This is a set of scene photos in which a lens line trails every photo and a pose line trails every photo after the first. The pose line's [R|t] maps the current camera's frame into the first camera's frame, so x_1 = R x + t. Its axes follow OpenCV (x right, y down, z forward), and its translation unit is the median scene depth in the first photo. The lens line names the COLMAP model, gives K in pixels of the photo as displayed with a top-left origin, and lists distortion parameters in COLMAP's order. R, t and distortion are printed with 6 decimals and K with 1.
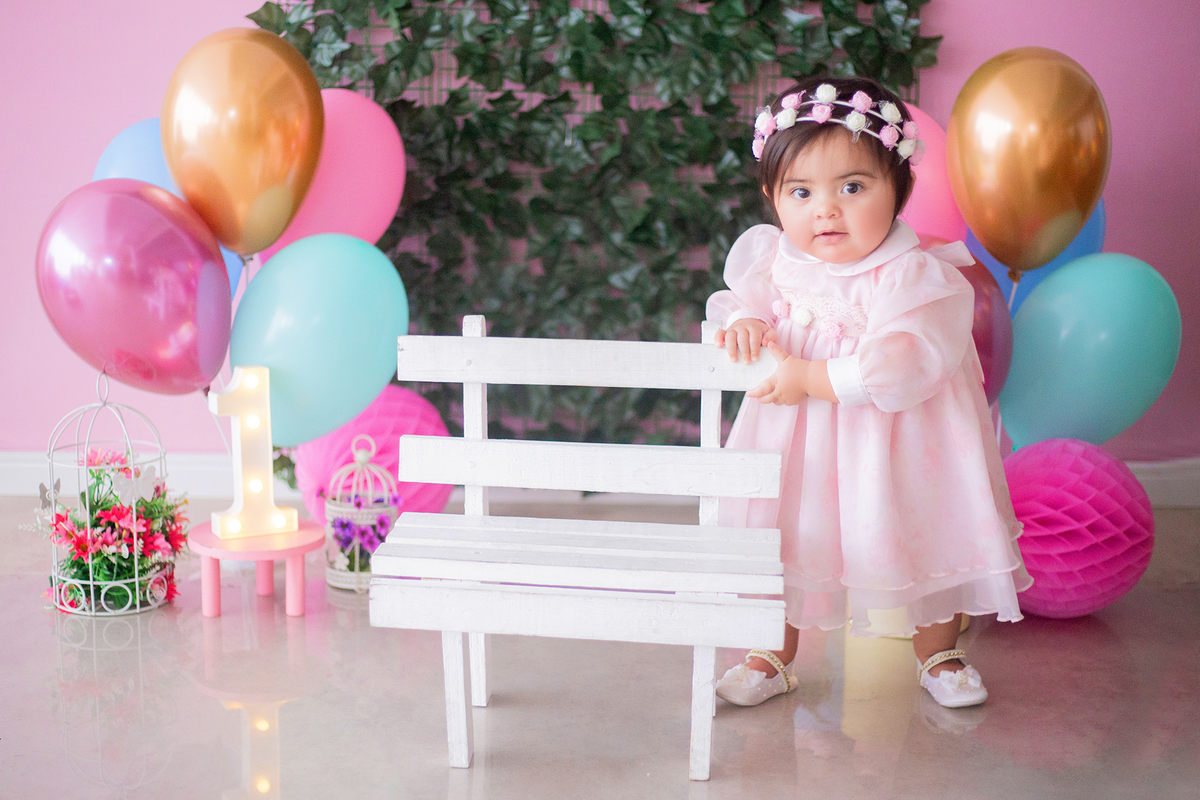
lens RADIAL K [[2190.1, 0, 568.9], [0, 2190.1, 396.6], [0, 0, 1]] dist [-0.058117, 0.000000]
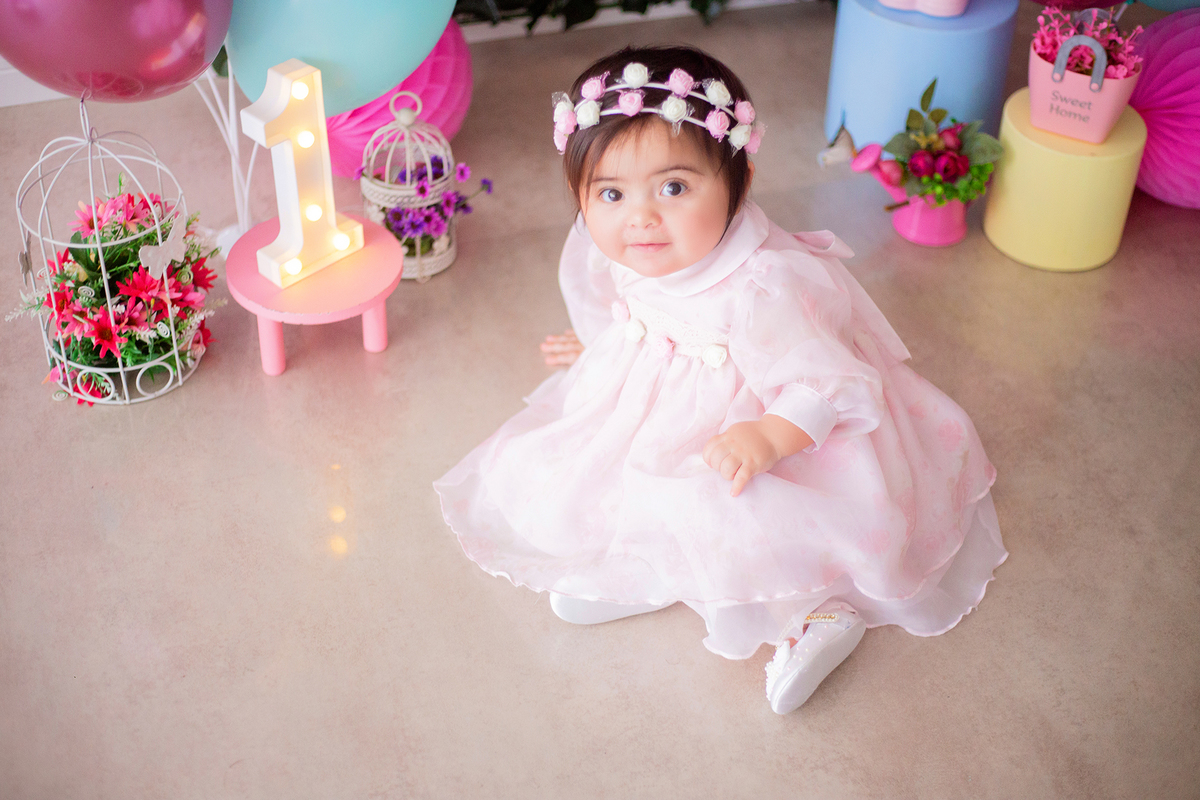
lens RADIAL K [[1820.8, 0, 588.6], [0, 1820.8, 400.1], [0, 0, 1]] dist [-0.117084, 0.000000]
pose [[0.954649, -0.171239, 0.243563, -0.207120], [0.032131, 0.872531, 0.487502, -0.197910], [-0.295996, -0.457567, 0.838462, 0.394705]]
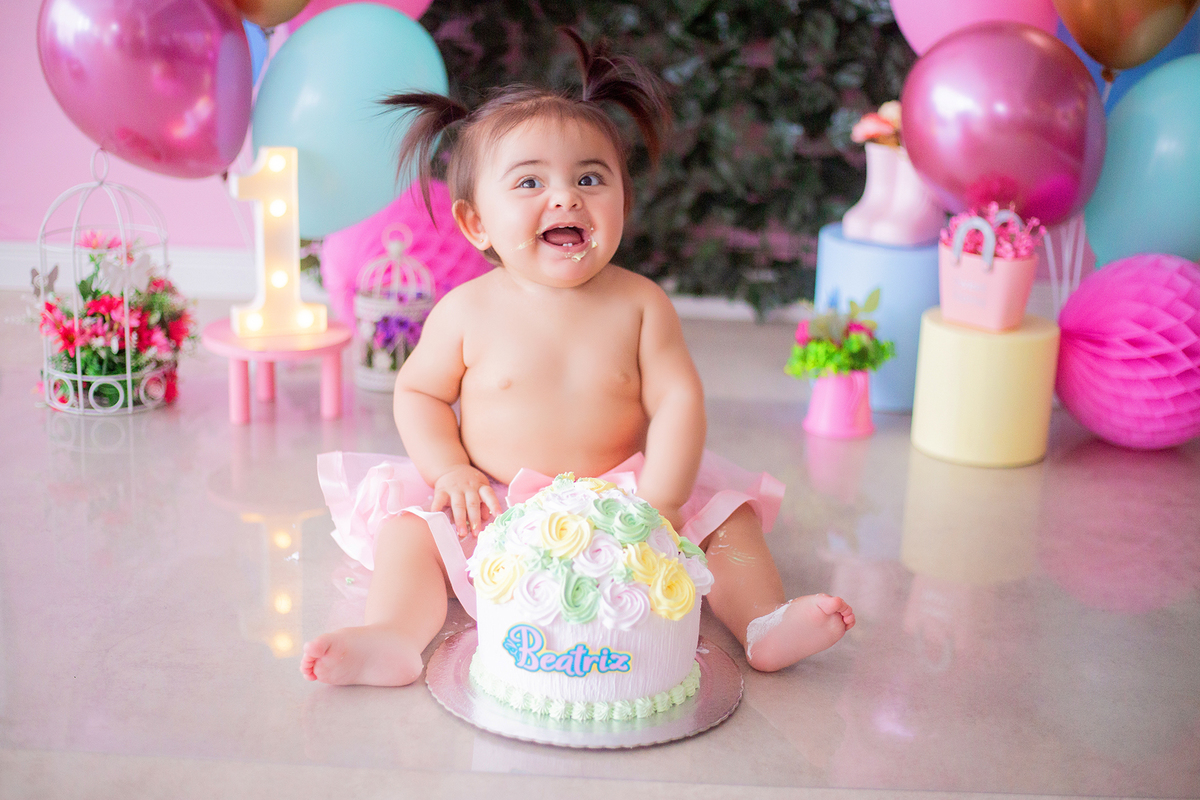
lens RADIAL K [[1820.8, 0, 600.2], [0, 1820.8, 401.9], [0, 0, 1]] dist [-0.117084, 0.000000]
pose [[0.999086, 0.034461, -0.025274, 0.017135], [-0.032132, 0.995657, 0.087372, 0.021099], [0.028175, -0.086481, 0.995855, 0.241234]]
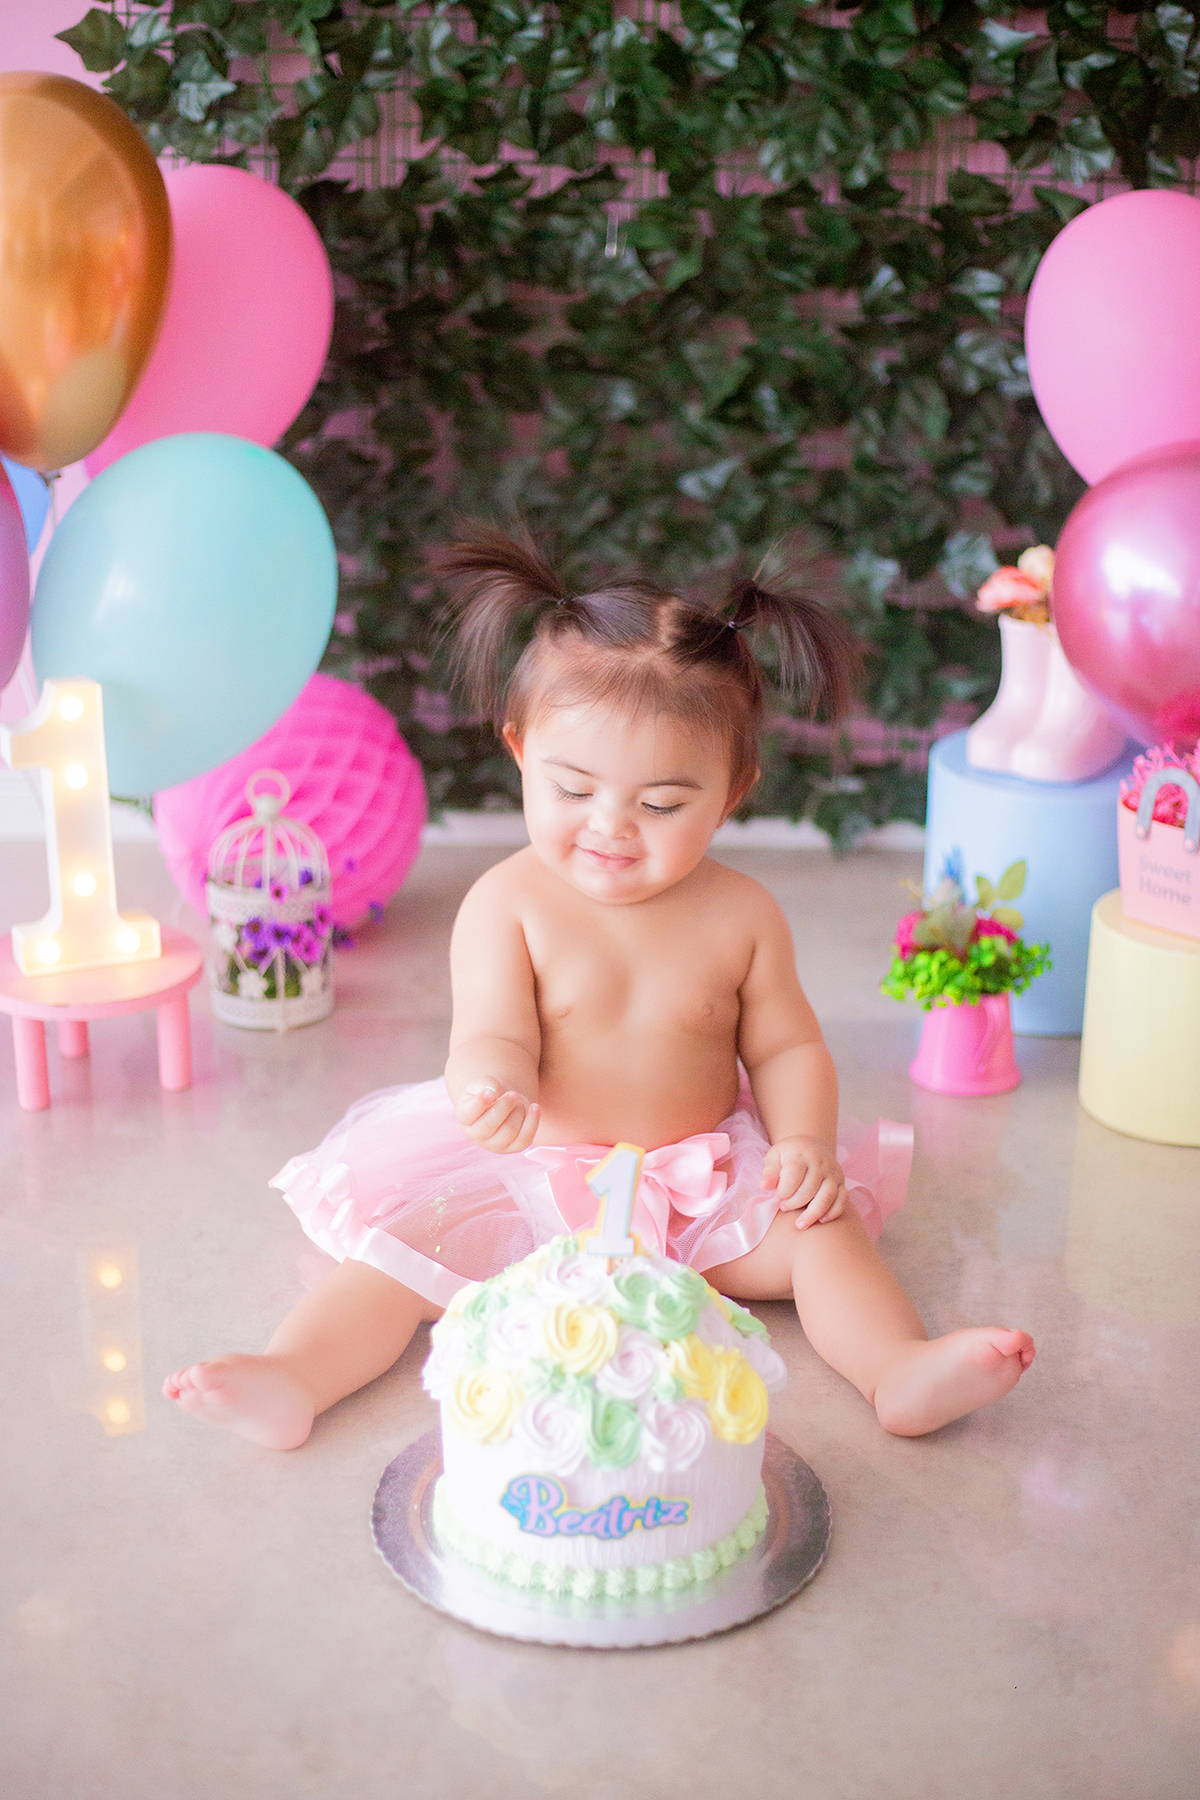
lens RADIAL K [[2731.1, 0, 630.7], [0, 2731.1, 906.6], [0, 0, 1]] dist [-0.117084, 0.000000]
pose [[0.999852, 0.006099, -0.016099, 0.019513], [-0.003443, 0.987089, 0.160137, -0.065102], [0.016868, -0.160058, 0.986964, 0.279984]]
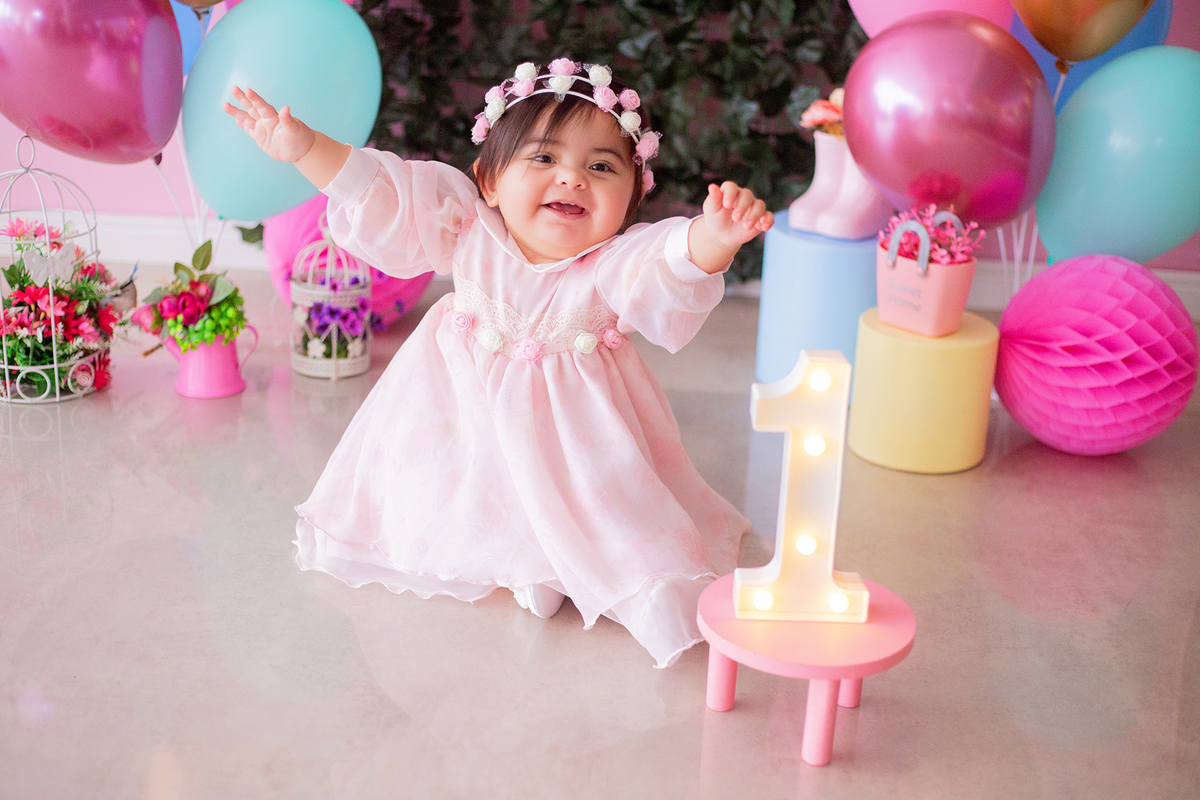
lens RADIAL K [[1820.8, 0, 602.3], [0, 1820.8, 400.8], [0, 0, 1]] dist [-0.117084, 0.000000]
pose [[0.997470, 0.052106, -0.048364, 0.061881], [-0.044468, 0.988075, 0.147409, -0.021041], [0.055468, -0.144885, 0.987892, 0.259329]]
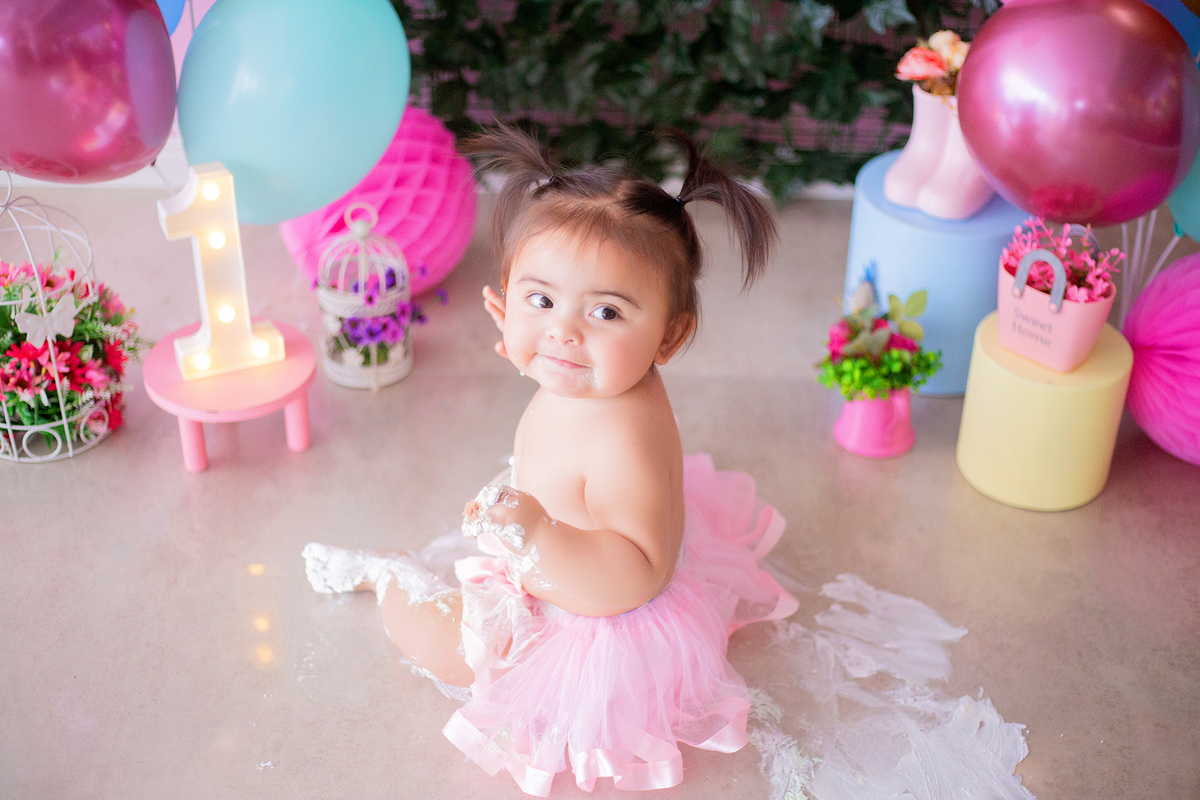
lens RADIAL K [[1820.8, 0, 600.3], [0, 1820.8, 393.0], [0, 0, 1]] dist [-0.117084, 0.000000]
pose [[0.999737, 0.017647, -0.014653, 0.006675], [-0.010365, 0.917428, 0.397767, -0.180824], [0.020463, -0.397511, 0.917369, 0.384507]]
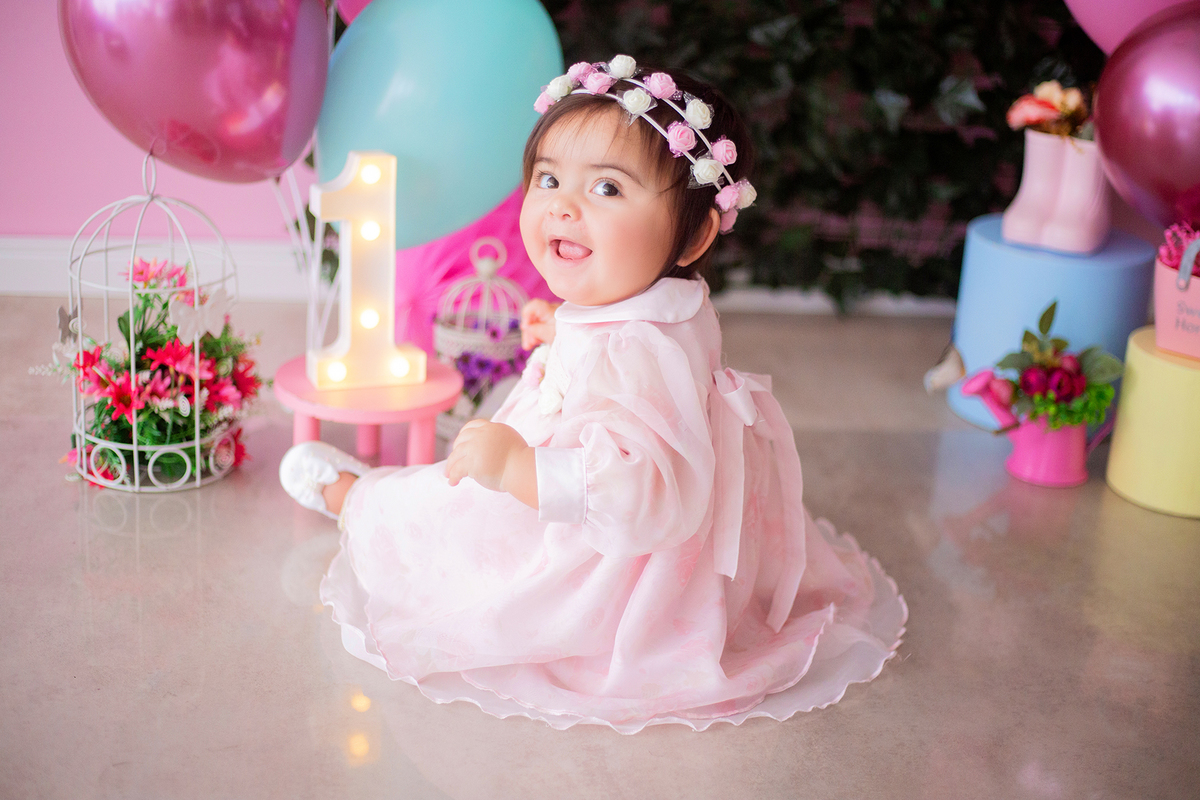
lens RADIAL K [[1820.8, 0, 603.9], [0, 1820.8, 439.6], [0, 0, 1]] dist [-0.117084, 0.000000]
pose [[0.988533, 0.003393, 0.150966, -0.148120], [-0.030637, 0.983461, 0.178509, -0.026877], [-0.147864, -0.181088, 0.972288, 0.379083]]
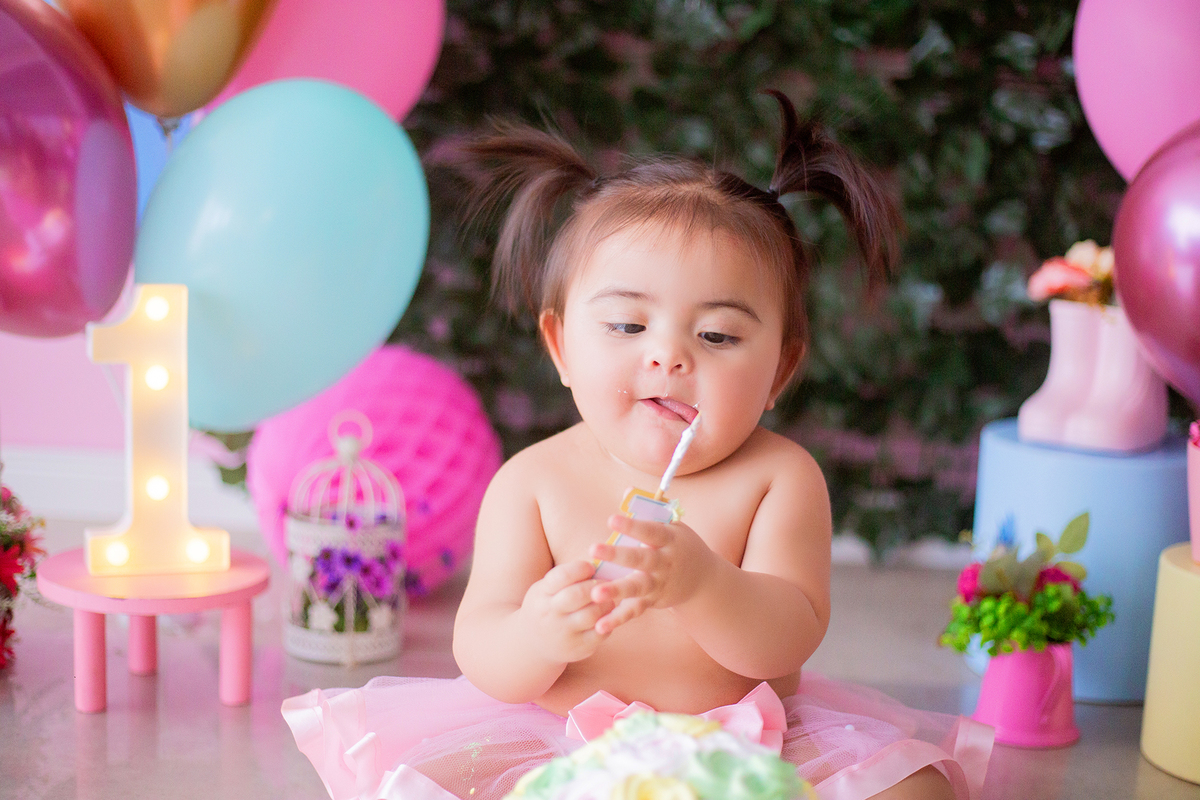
lens RADIAL K [[1820.8, 0, 593.2], [0, 1820.8, 403.5], [0, 0, 1]] dist [-0.117084, 0.000000]
pose [[0.997490, 0.041955, -0.057045, 0.006872], [-0.044516, 0.998022, -0.044397, 0.033483], [0.055070, 0.046825, 0.997384, 0.500303]]
